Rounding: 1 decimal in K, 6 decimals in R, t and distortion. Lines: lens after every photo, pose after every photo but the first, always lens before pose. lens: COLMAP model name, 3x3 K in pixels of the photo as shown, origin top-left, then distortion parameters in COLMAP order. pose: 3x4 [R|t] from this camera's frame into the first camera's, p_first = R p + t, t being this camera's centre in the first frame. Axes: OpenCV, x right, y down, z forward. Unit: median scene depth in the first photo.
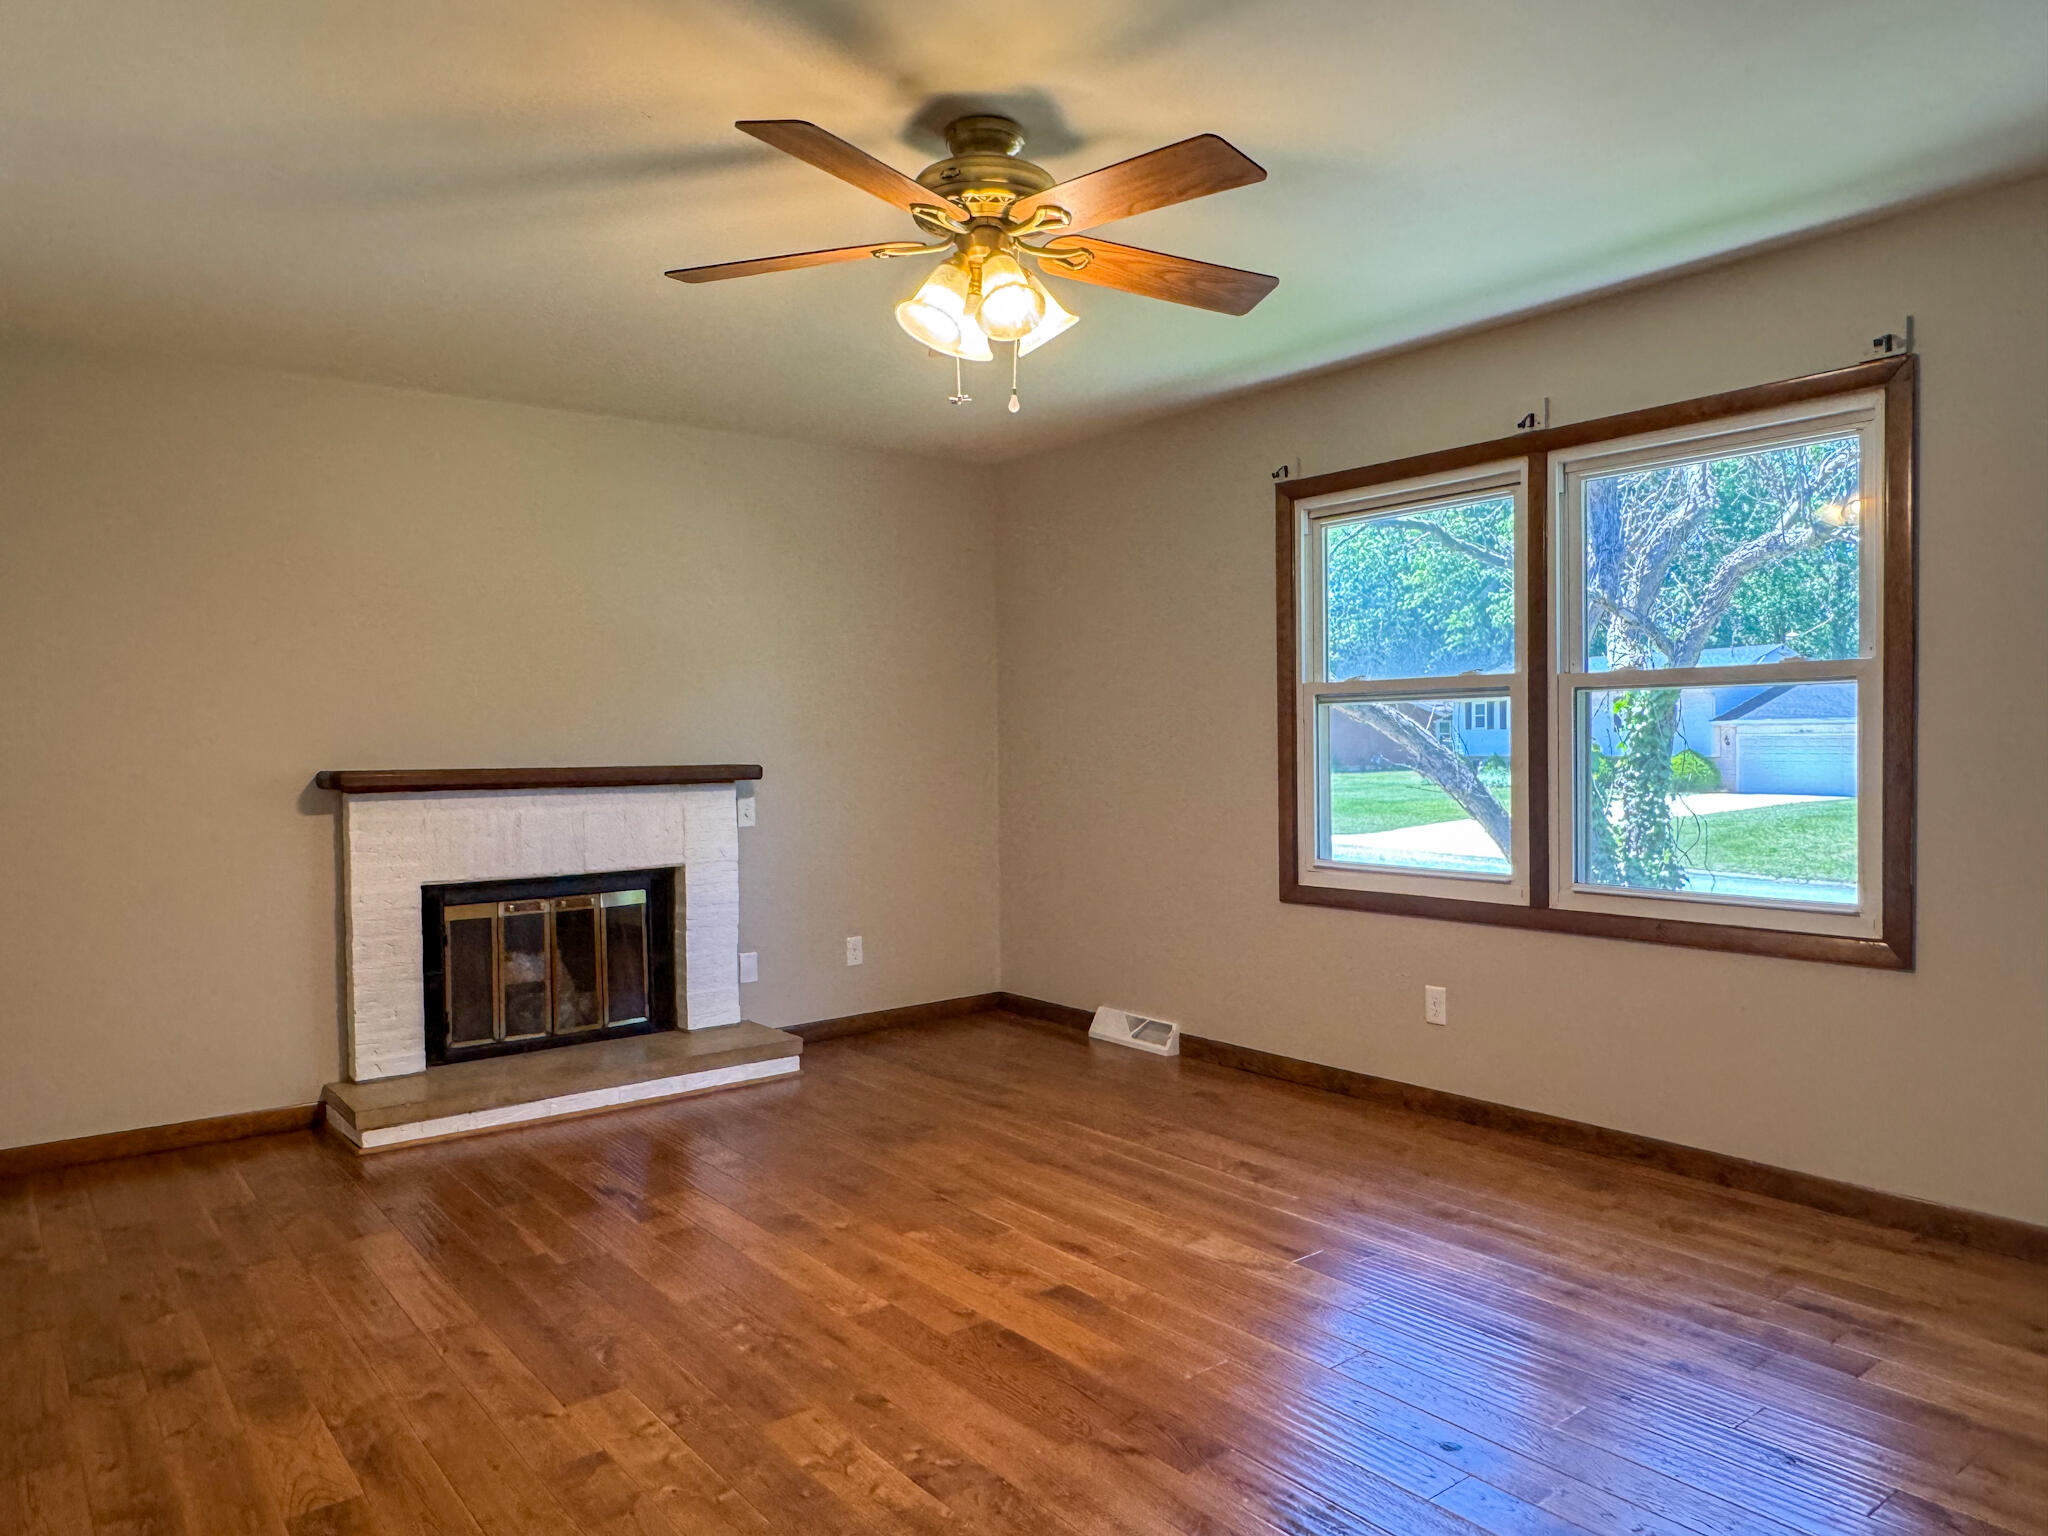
lens RADIAL K [[1377.9, 0, 1017.1], [0, 1377.9, 769.1], [0, 0, 1]] dist [-0.003634, -0.000562]
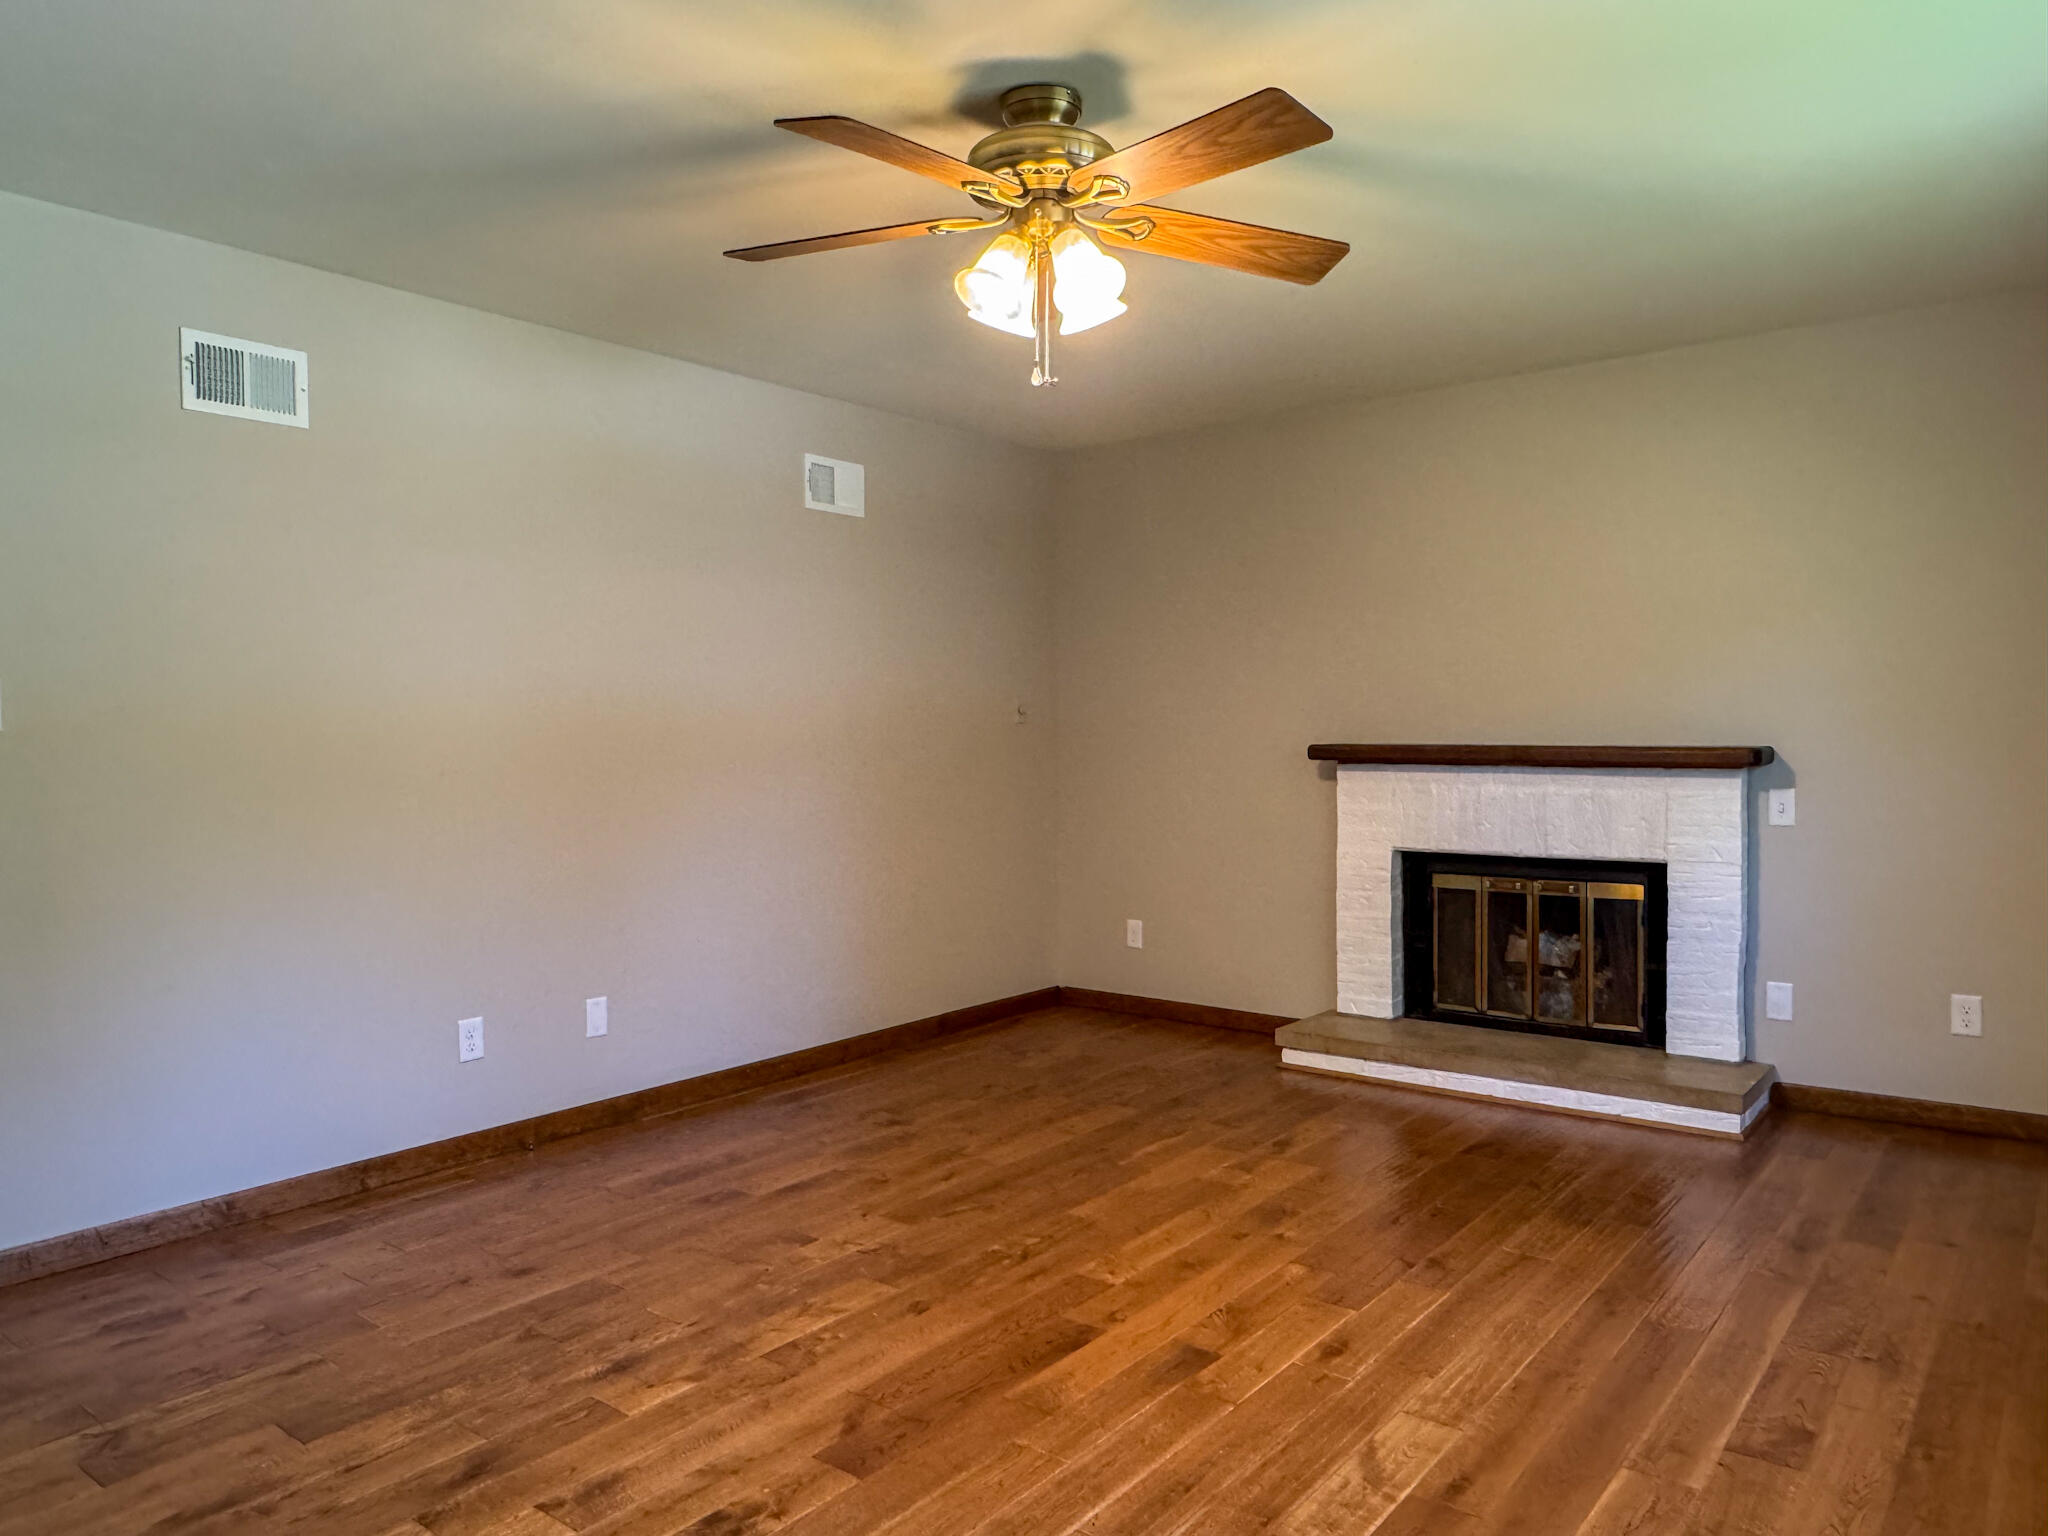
lens RADIAL K [[1377.9, 0, 1017.1], [0, 1377.9, 769.1], [0, 0, 1]] dist [-0.003634, -0.000562]
pose [[0.239617, 0.040543, -0.970021, 0.640908], [-0.015688, 0.999159, 0.037885, -0.018787], [0.970741, 0.006140, 0.240052, 0.516470]]
